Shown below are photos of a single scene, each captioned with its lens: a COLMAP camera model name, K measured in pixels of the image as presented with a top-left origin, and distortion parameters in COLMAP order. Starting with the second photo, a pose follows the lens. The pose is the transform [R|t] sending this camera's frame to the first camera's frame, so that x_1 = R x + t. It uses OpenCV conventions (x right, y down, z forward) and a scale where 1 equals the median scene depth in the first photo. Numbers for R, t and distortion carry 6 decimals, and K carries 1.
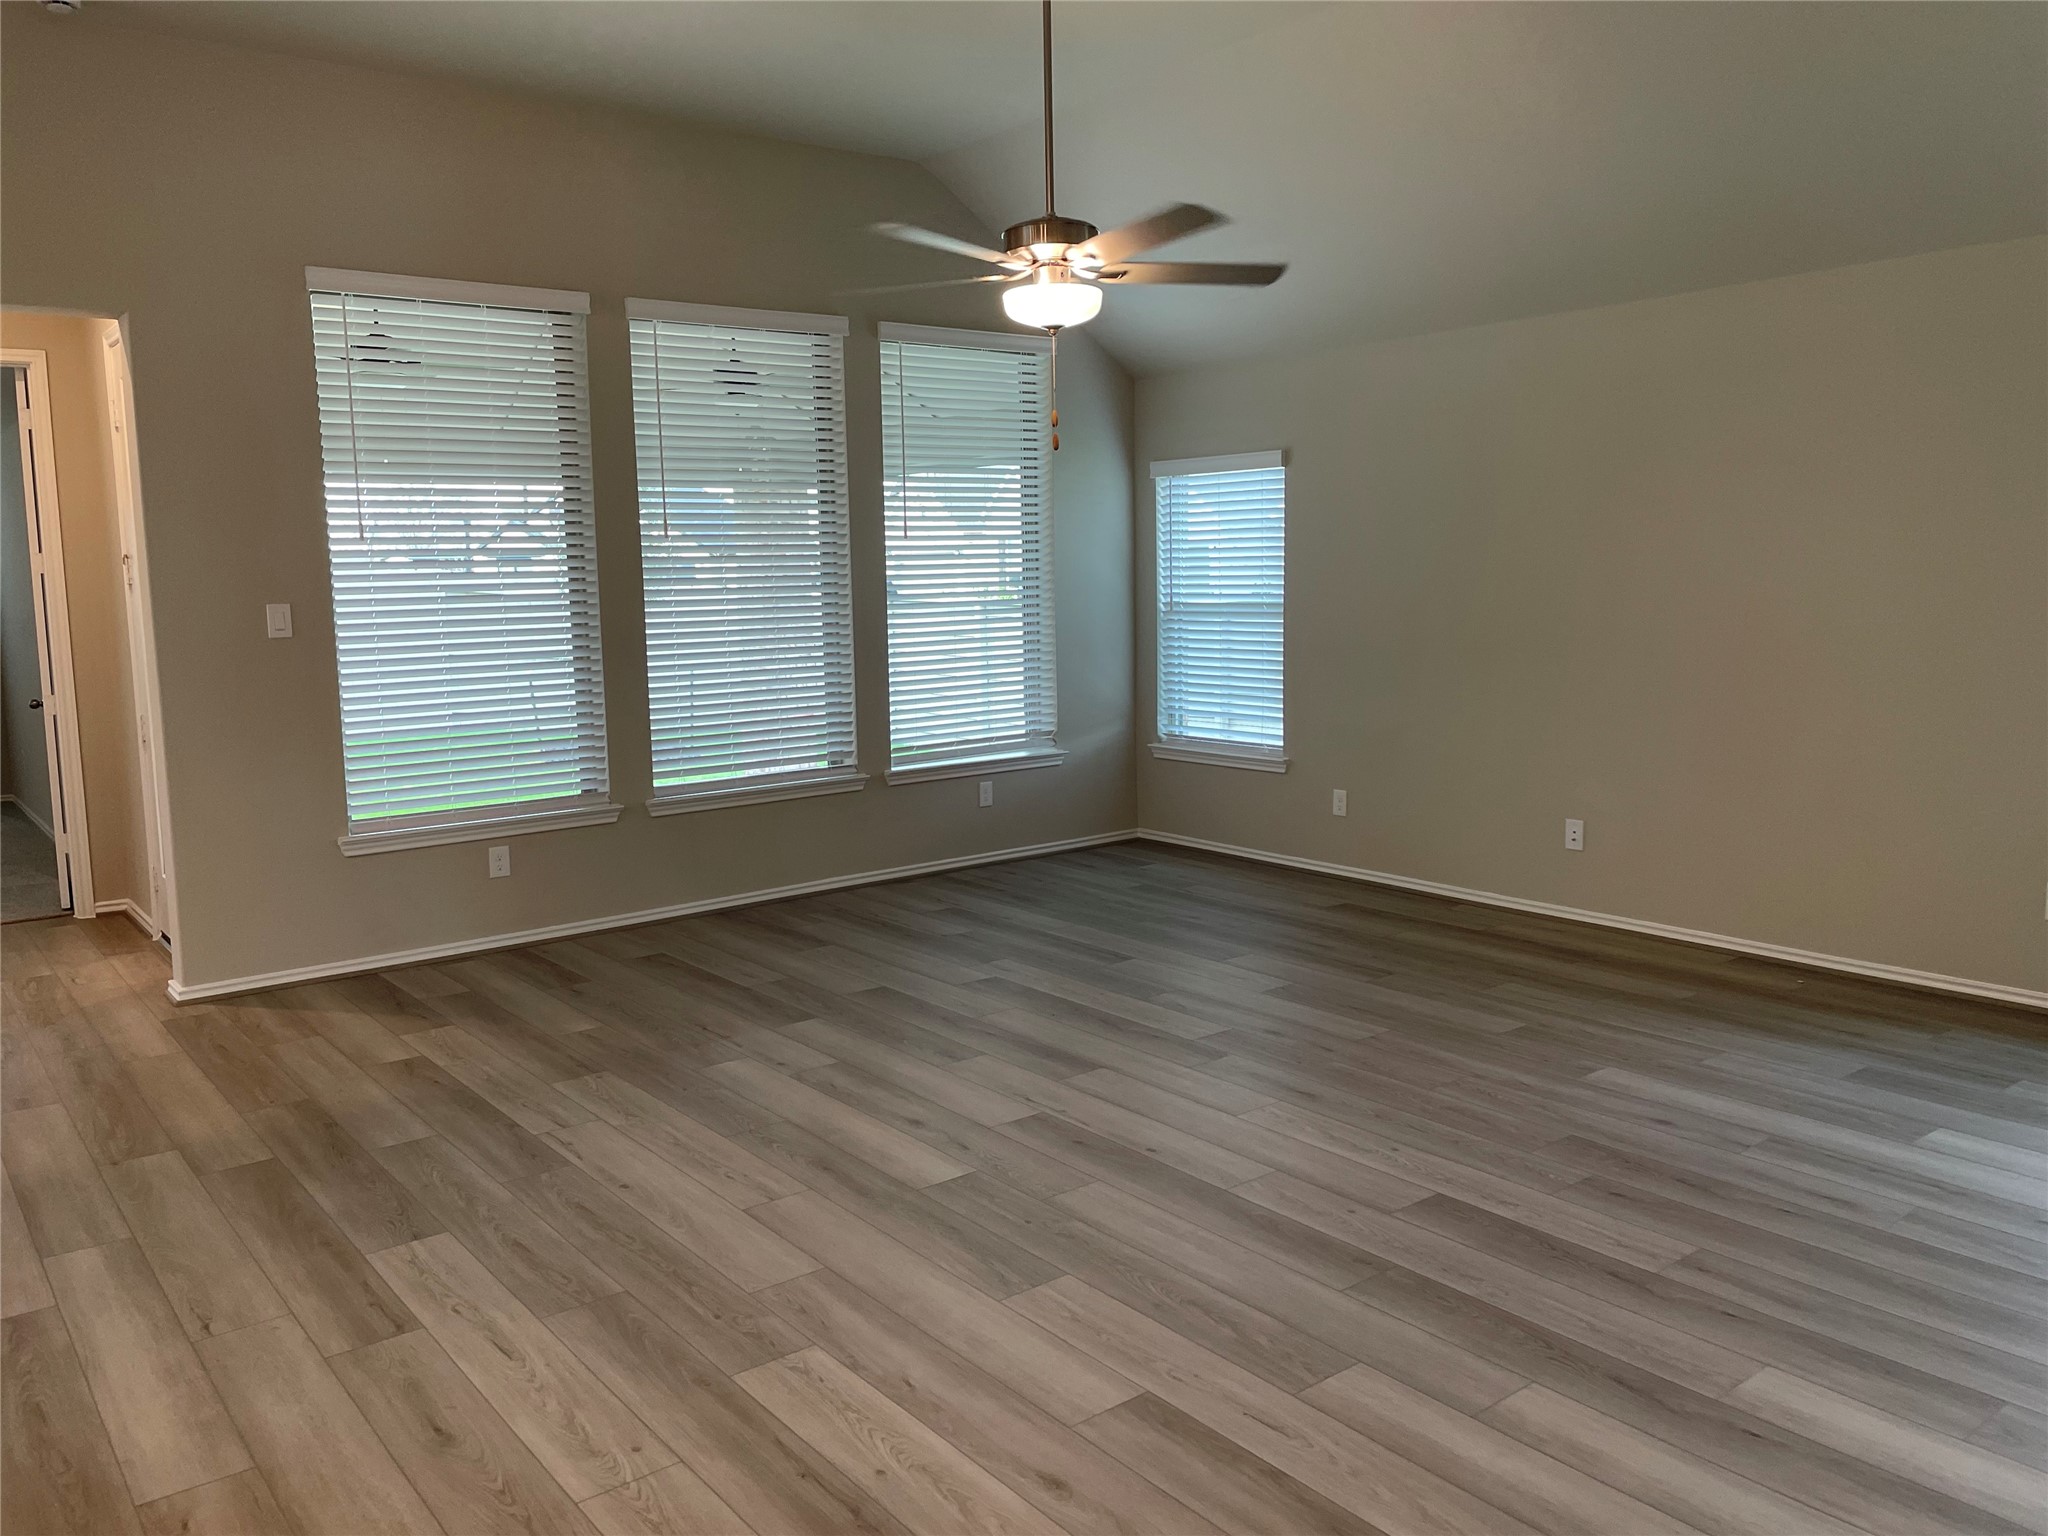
lens RADIAL K [[1572.2, 0, 1023.2], [0, 1572.2, 764.9], [0, 0, 1]] dist [0.083623, -0.103781]
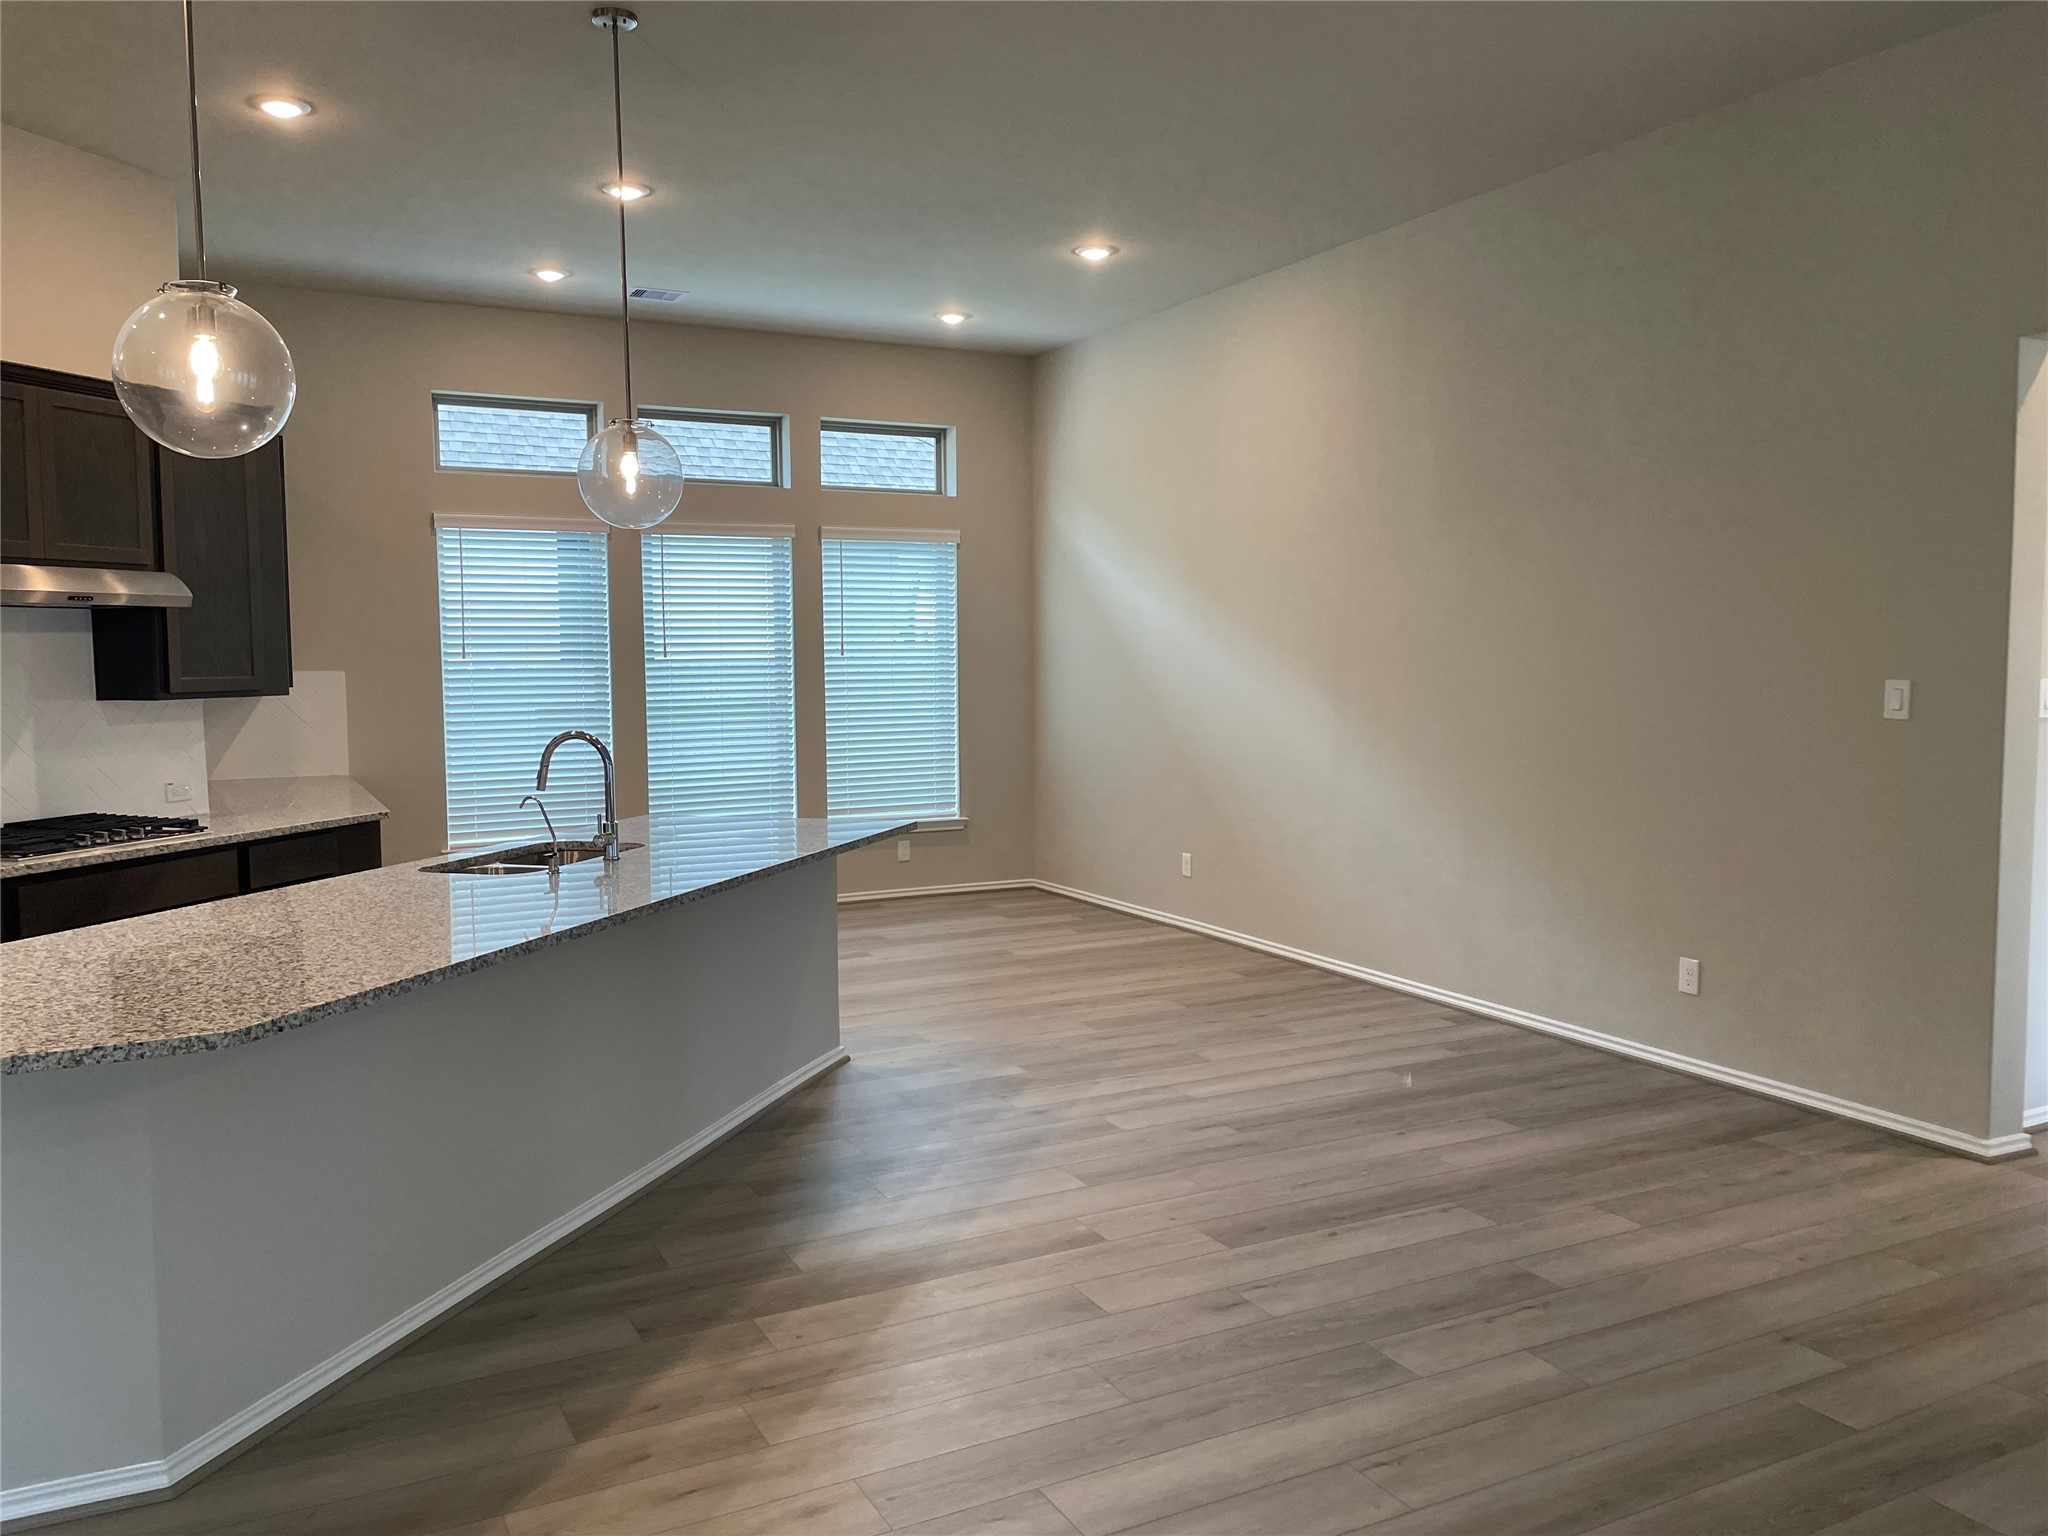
lens RADIAL K [[1572.2, 0, 1019.9], [0, 1572.2, 759.1], [0, 0, 1]] dist [0.083623, -0.103781]
pose [[-0.181043, 0.099764, -0.978402, 0.362401], [-0.117136, 0.985573, 0.122170, -0.130884], [0.976475, 0.136724, -0.166745, 0.825677]]
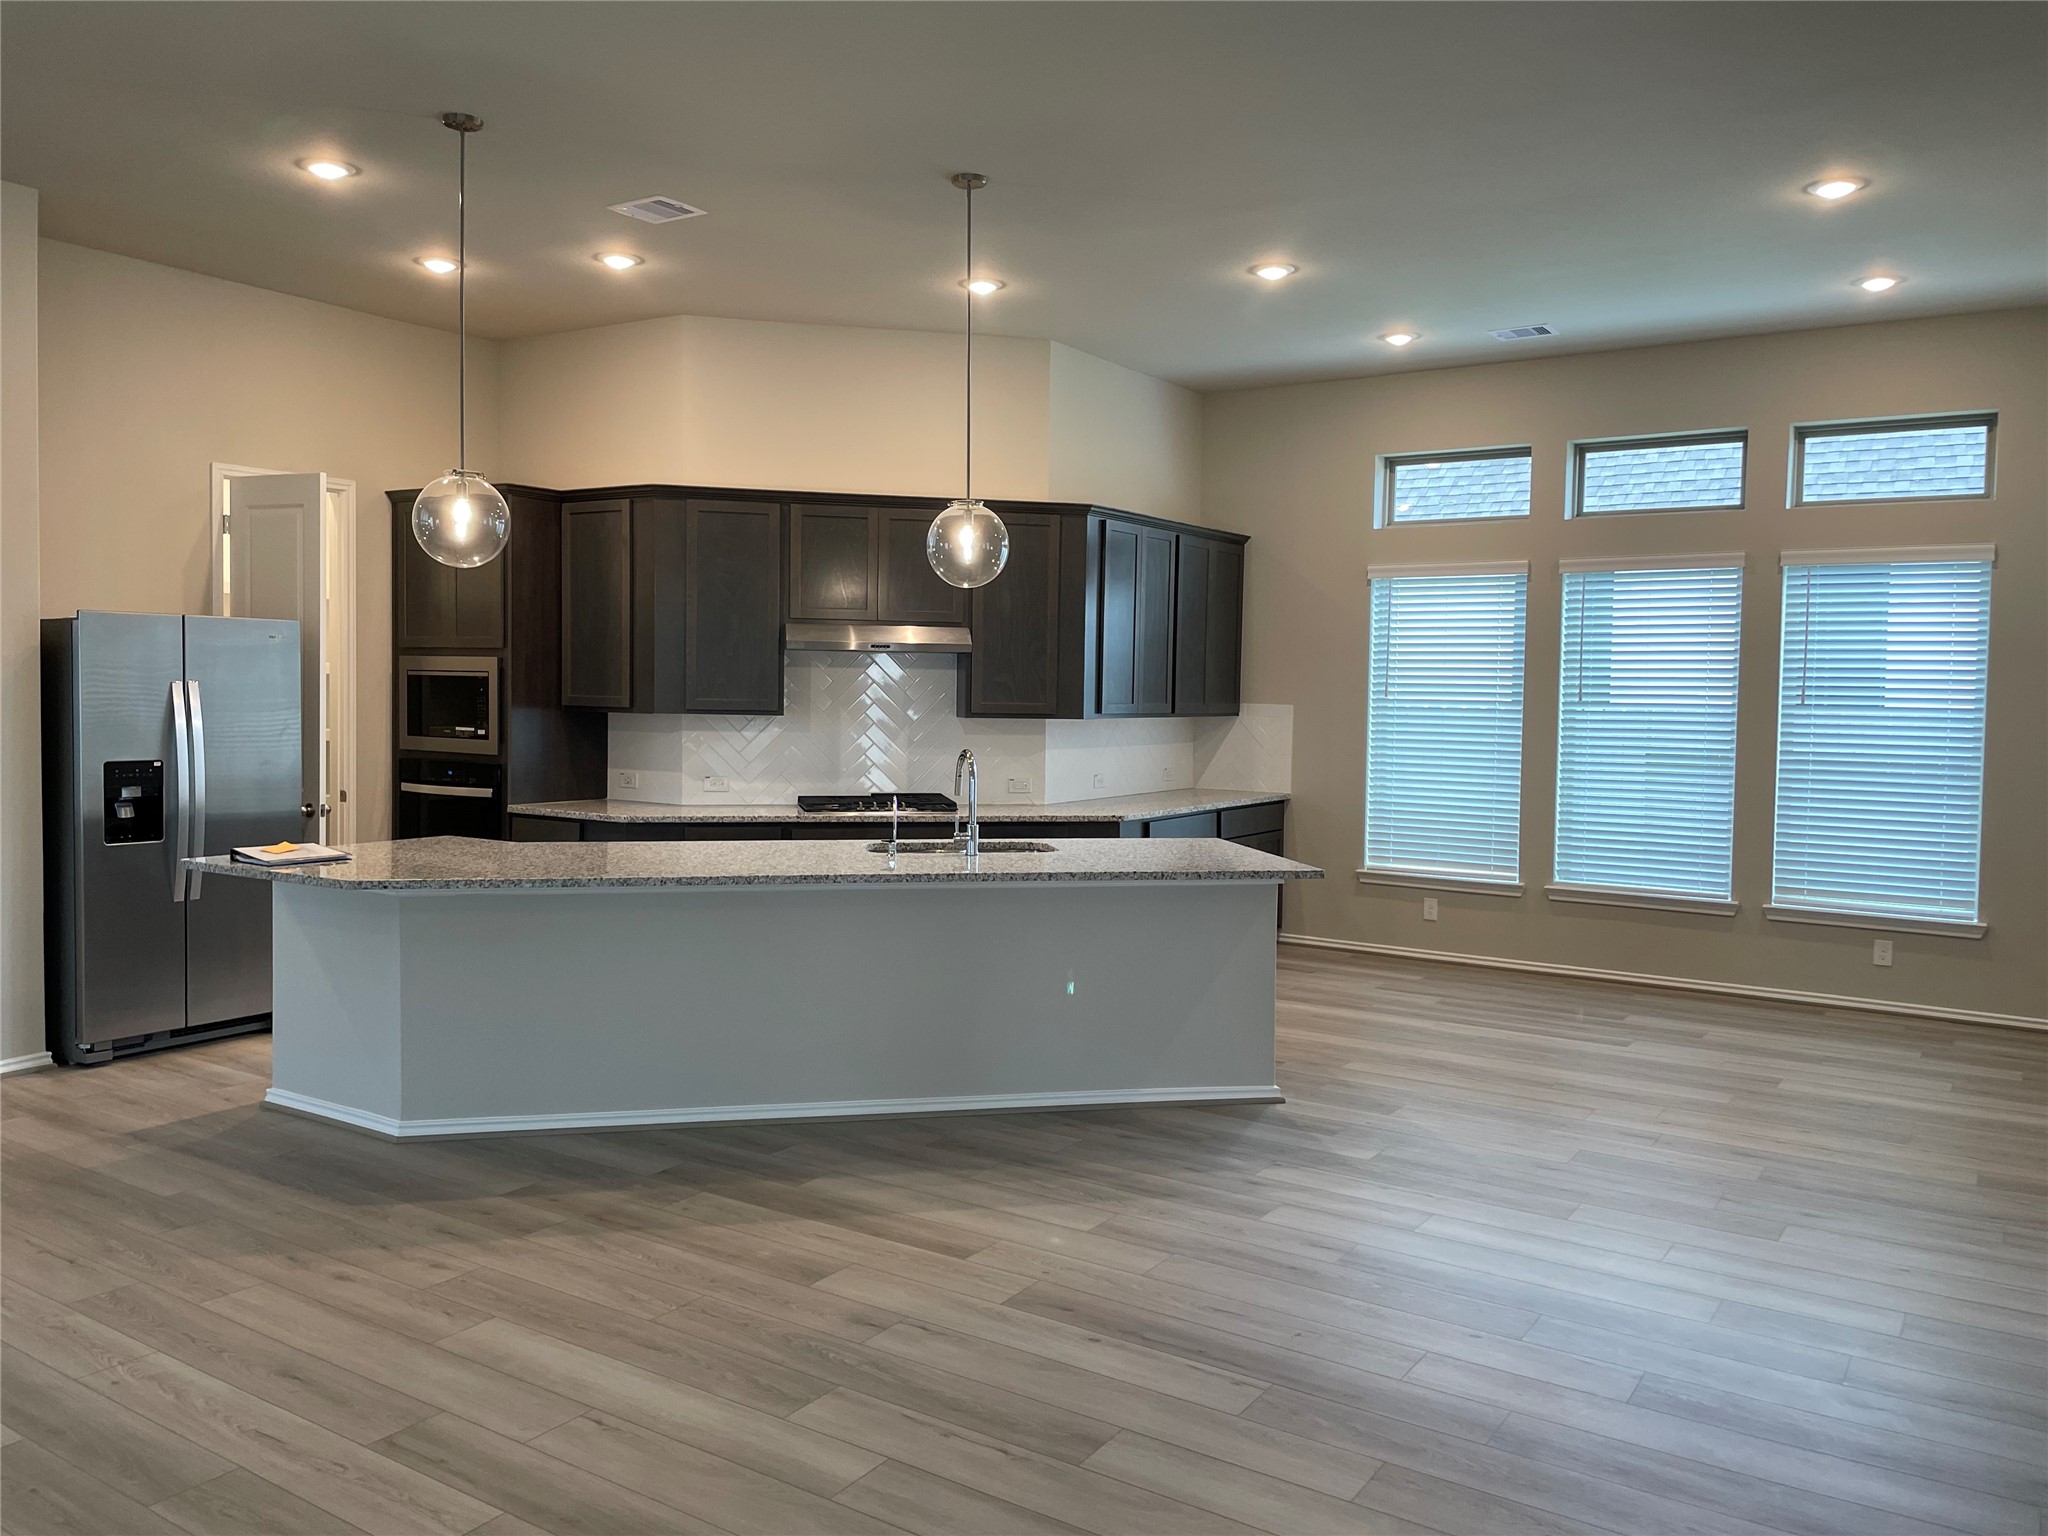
lens RADIAL K [[1572.2, 0, 986.9], [0, 1572.2, 729.8], [0, 0, 1]] dist [0.083623, -0.103781]
pose [[-0.953963, 0.023415, -0.299010, -0.418441], [-0.026794, 0.986309, 0.162718, -0.237735], [0.298726, 0.163239, -0.940274, 1.808550]]
